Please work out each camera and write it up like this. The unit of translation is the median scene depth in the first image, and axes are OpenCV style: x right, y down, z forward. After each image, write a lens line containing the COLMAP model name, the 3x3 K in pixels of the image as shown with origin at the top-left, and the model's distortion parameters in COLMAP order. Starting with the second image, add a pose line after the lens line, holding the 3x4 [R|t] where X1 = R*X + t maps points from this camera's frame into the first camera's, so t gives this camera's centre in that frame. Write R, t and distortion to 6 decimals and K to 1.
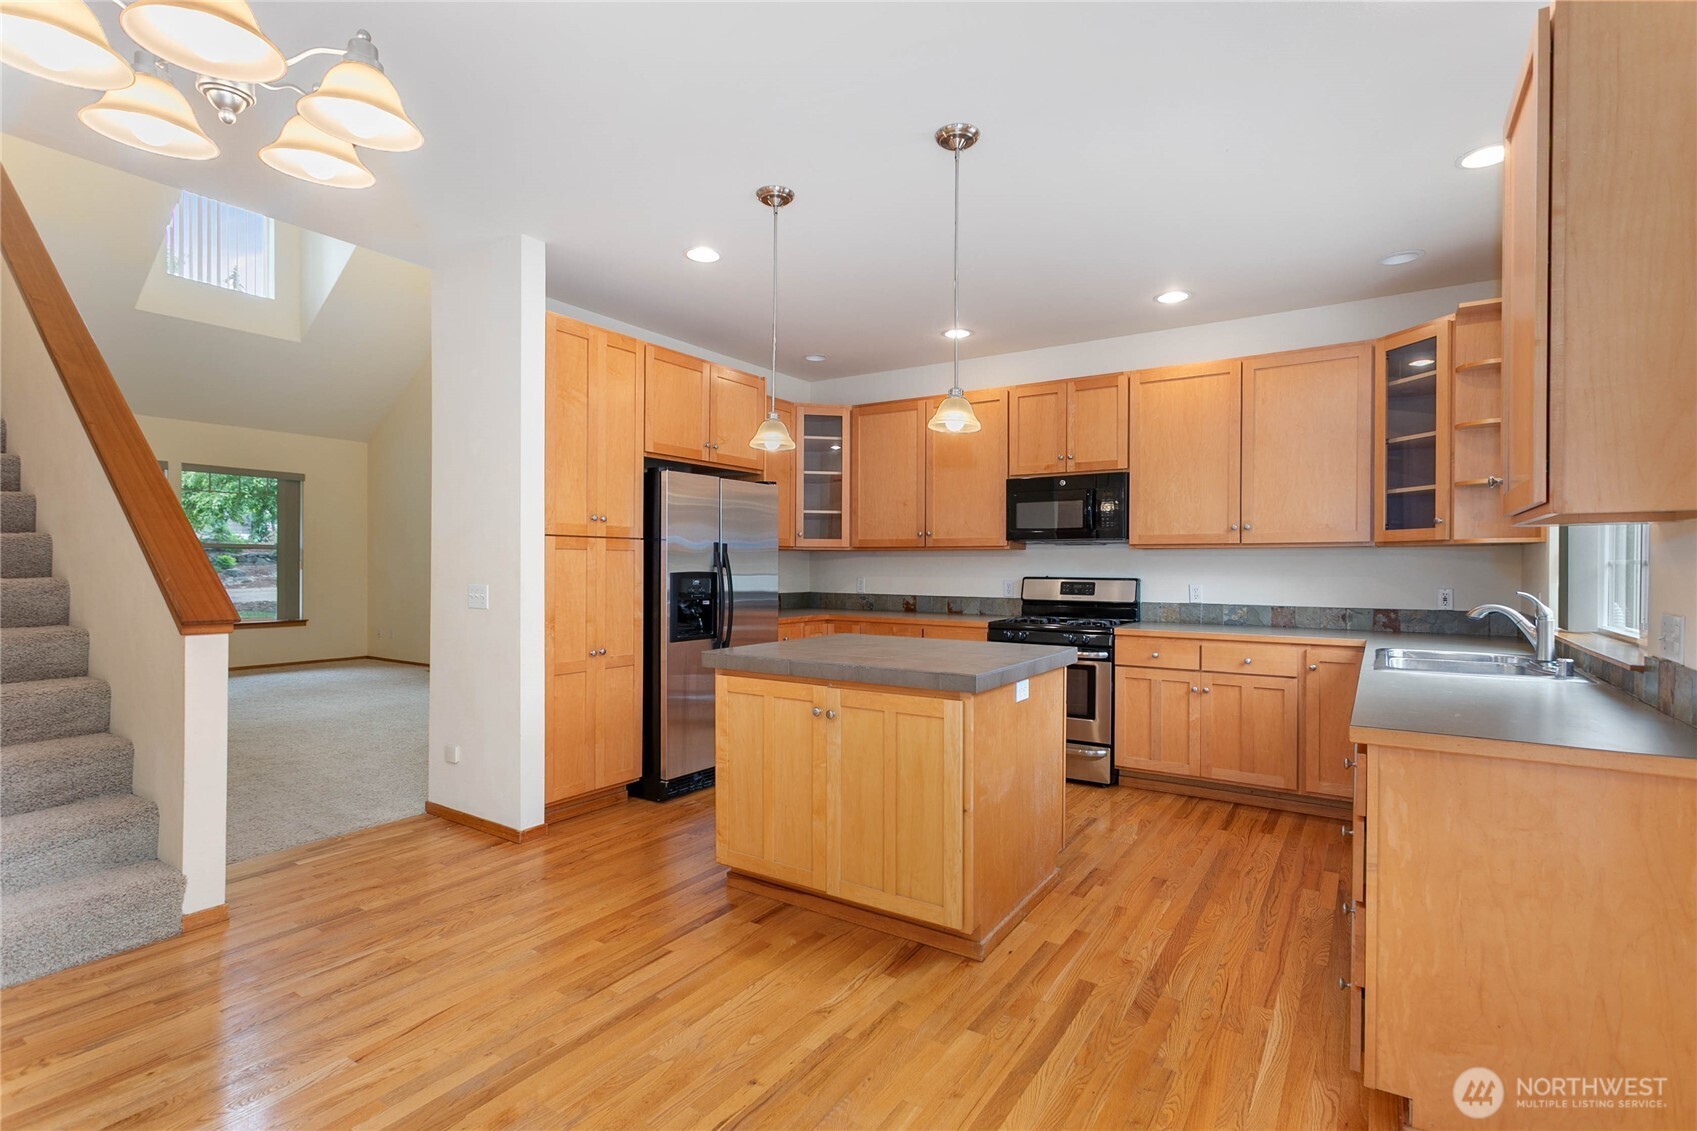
lens RADIAL K [[797.3, 0, 856.9], [0, 797.3, 571.1], [0, 0, 1]] dist [-0.005904, 0.004195]
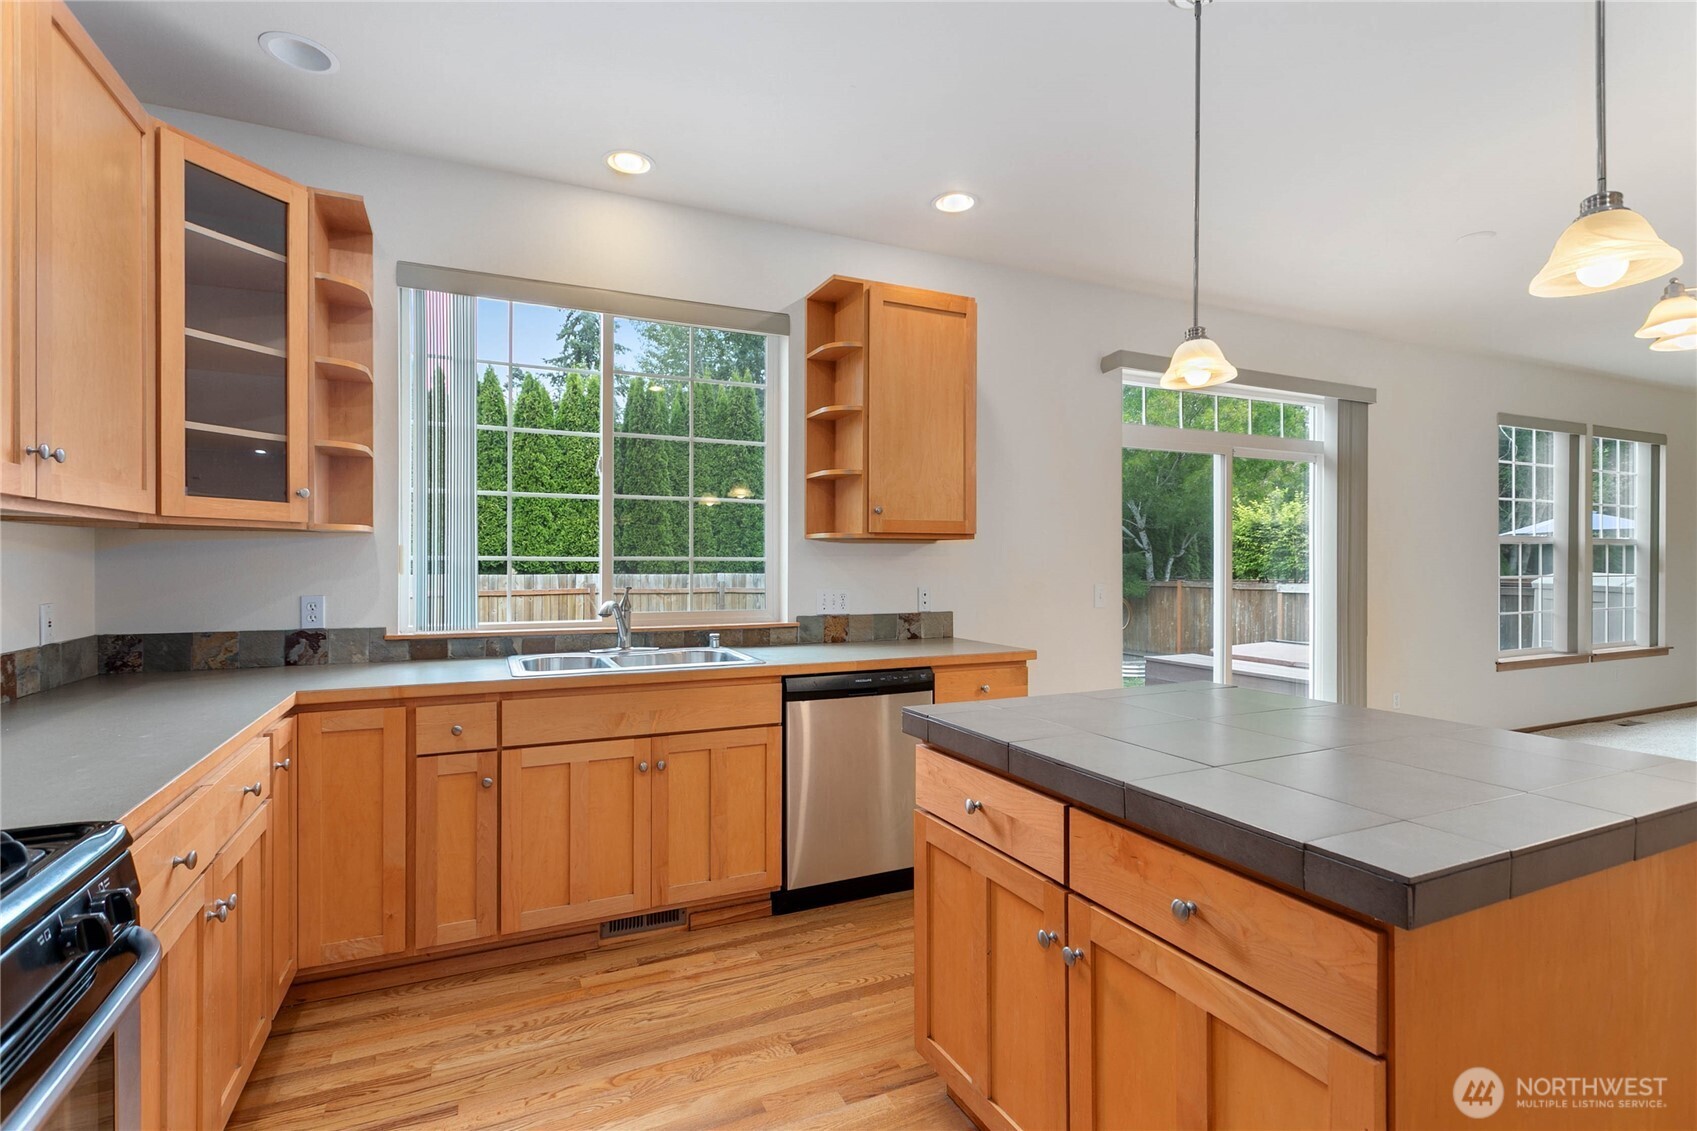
lens RADIAL K [[797.3, 0, 859.0], [0, 797.3, 560.6], [0, 0, 1]] dist [-0.005904, 0.004195]
pose [[-0.856501, -0.010705, 0.516034, 0.003310], [-0.006548, 0.999930, 0.009874, -0.015418], [-0.516103, 0.005078, -0.856511, 1.227905]]
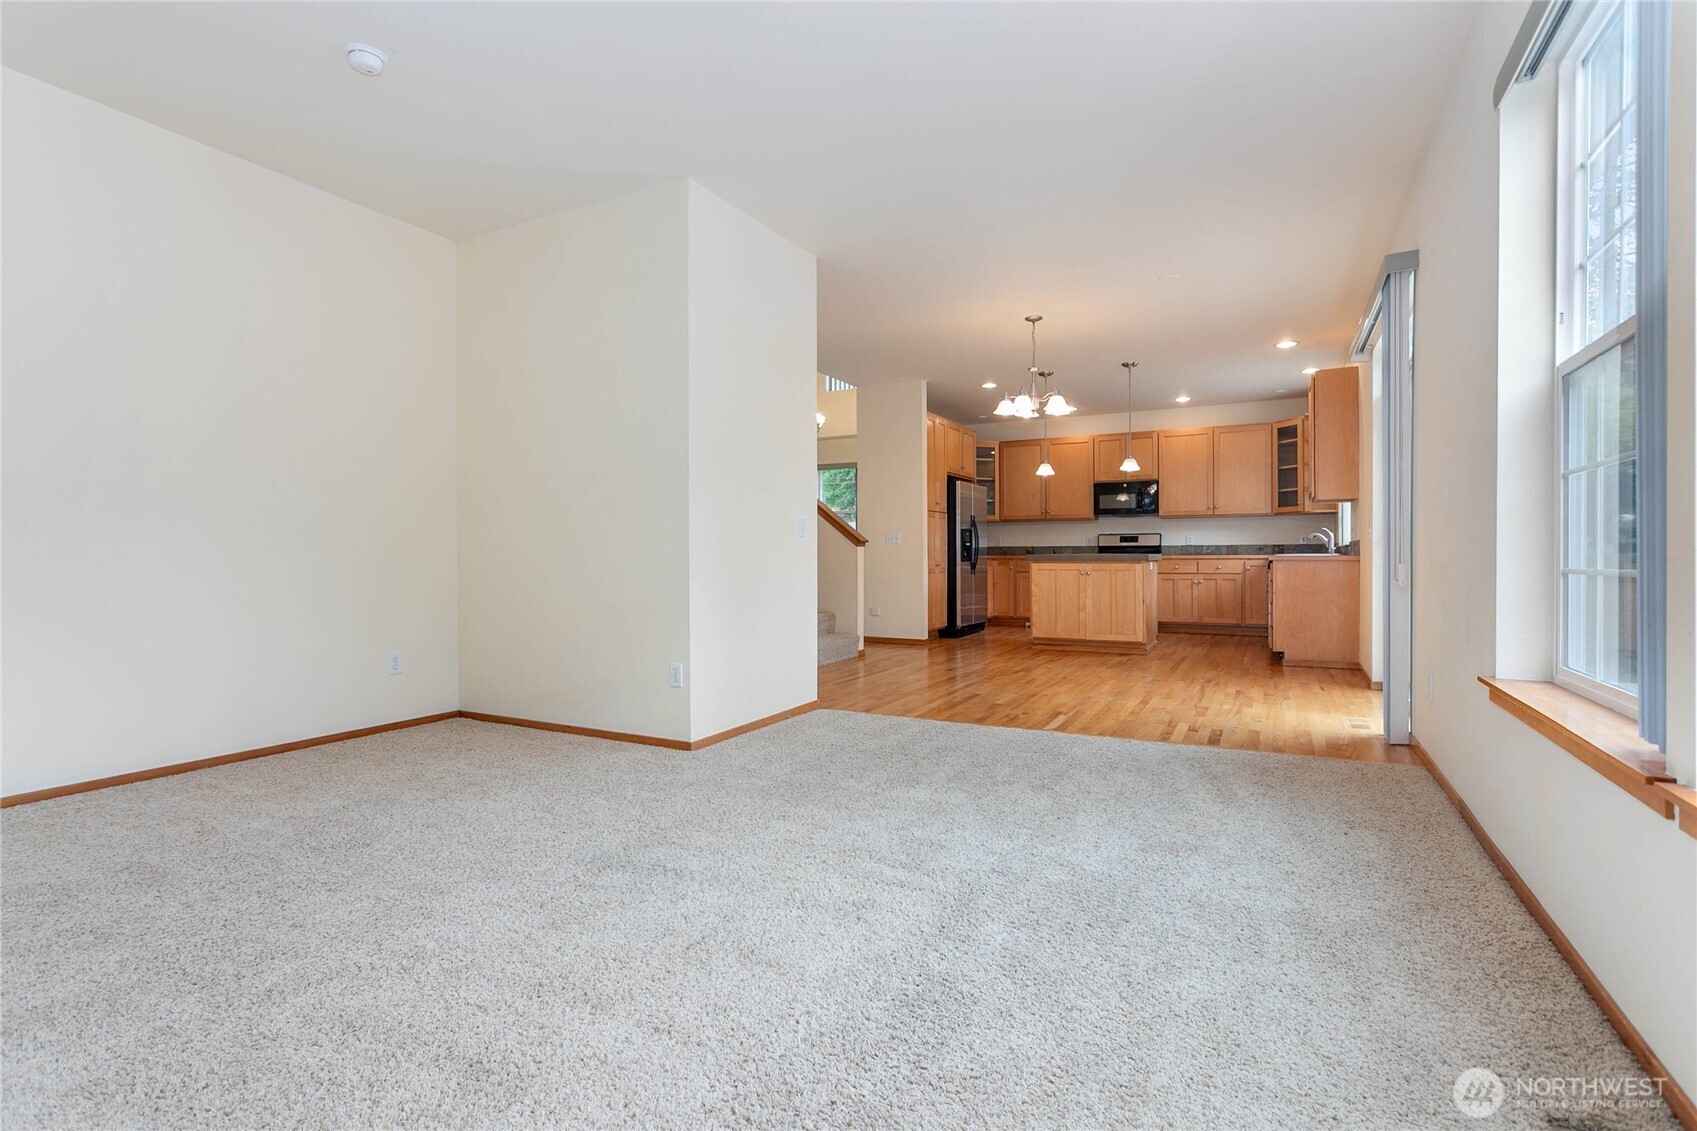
lens RADIAL K [[797.3, 0, 859.9], [0, 797.3, 561.7], [0, 0, 1]] dist [-0.005904, 0.004195]
pose [[0.994917, -0.010292, 0.100173, -0.739842], [0.010164, 0.999947, 0.001793, 0.085308], [-0.100186, -0.000765, 0.994968, -1.124108]]
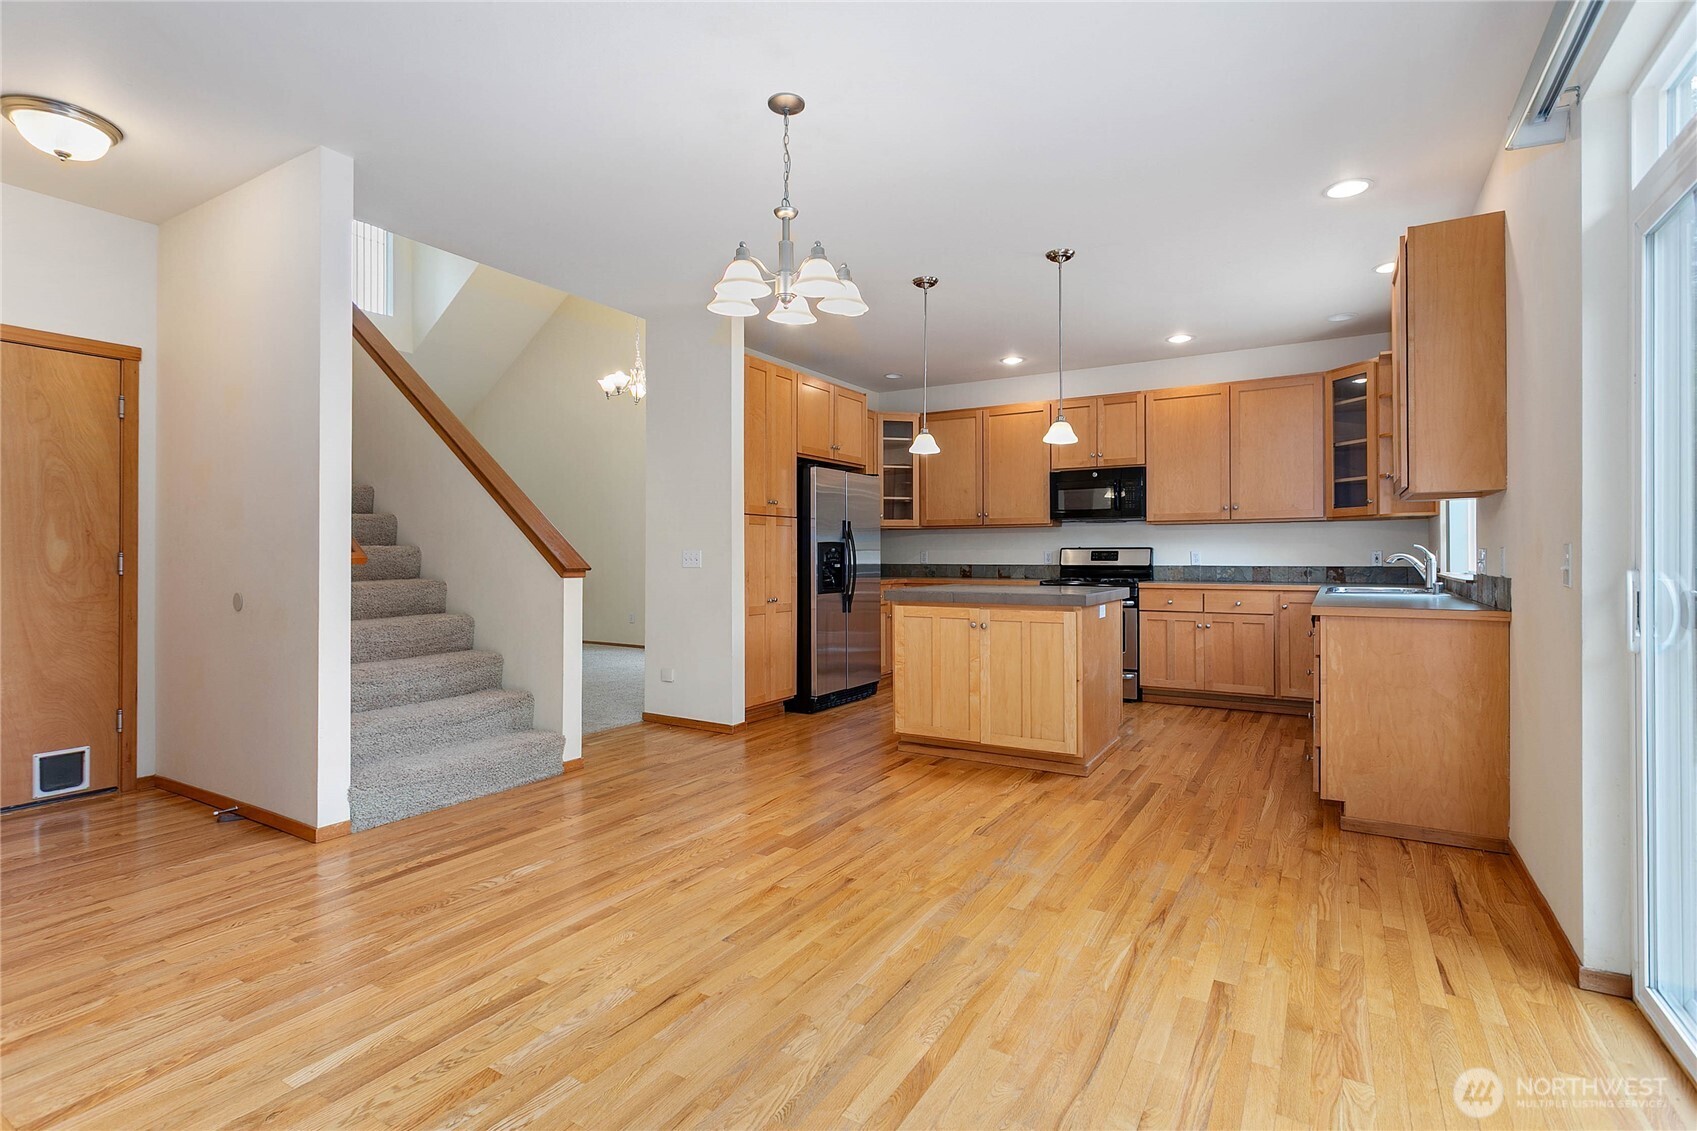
lens RADIAL K [[797.3, 0, 857.8], [0, 797.3, 552.1], [0, 0, 1]] dist [-0.005904, 0.004195]
pose [[0.999194, -0.006224, 0.039658, -0.228287], [0.006658, 0.999919, -0.010819, 0.034880], [-0.039587, 0.011074, 0.999155, -0.364994]]
